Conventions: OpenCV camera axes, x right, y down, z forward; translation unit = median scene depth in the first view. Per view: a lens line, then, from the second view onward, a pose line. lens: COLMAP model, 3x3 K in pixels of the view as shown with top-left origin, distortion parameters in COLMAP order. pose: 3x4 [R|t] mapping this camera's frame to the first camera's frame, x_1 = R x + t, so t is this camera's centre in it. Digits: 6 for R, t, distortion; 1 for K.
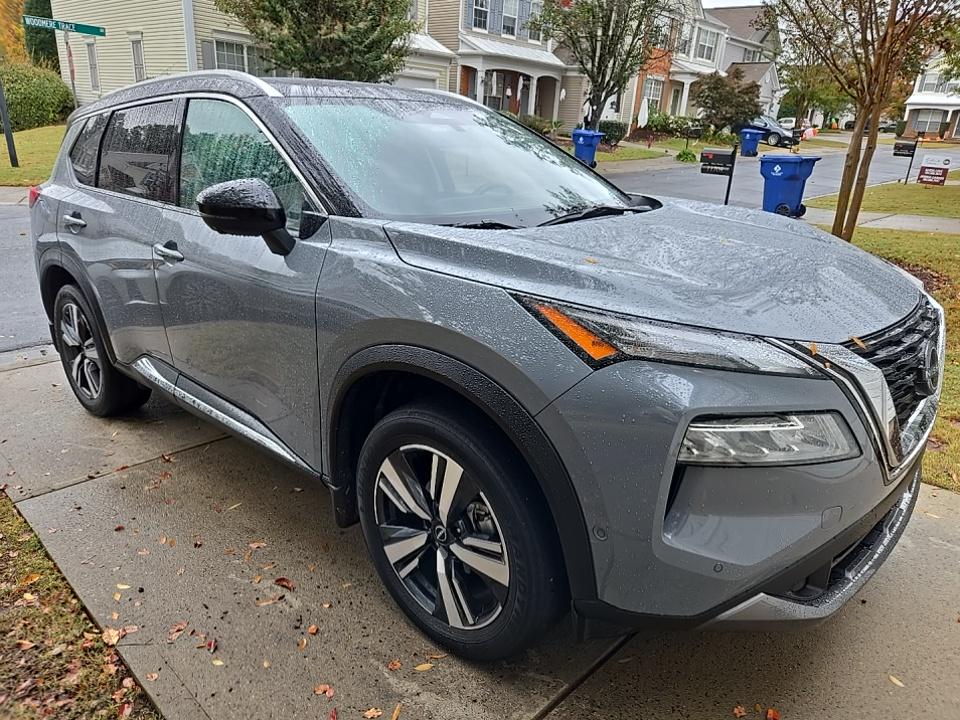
lens RADIAL K [[657.7, 0, 480.0], [0, 657.7, 360.0], [0, 0, 1]] dist [0.019882, 0.003297]
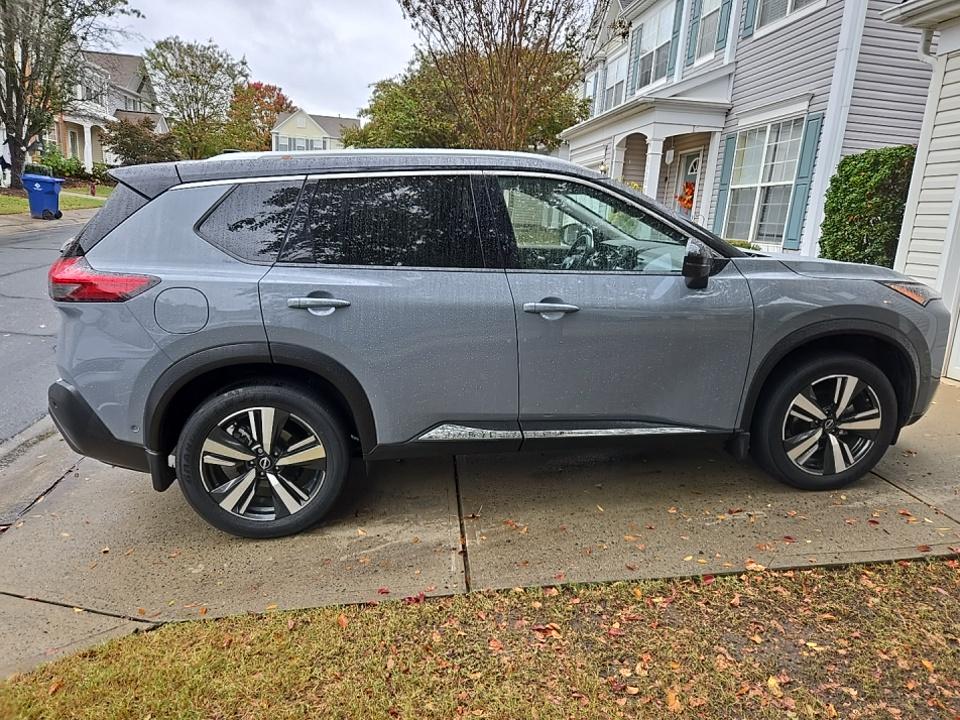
lens RADIAL K [[657.7, 0, 480.0], [0, 657.7, 360.0], [0, 0, 1]] dist [0.019882, 0.003297]
pose [[0.632661, -0.187099, 0.751488, -1.977947], [0.234769, 0.971050, 0.044117, -0.213267], [-0.737987, 0.148515, 0.658270, 0.472522]]
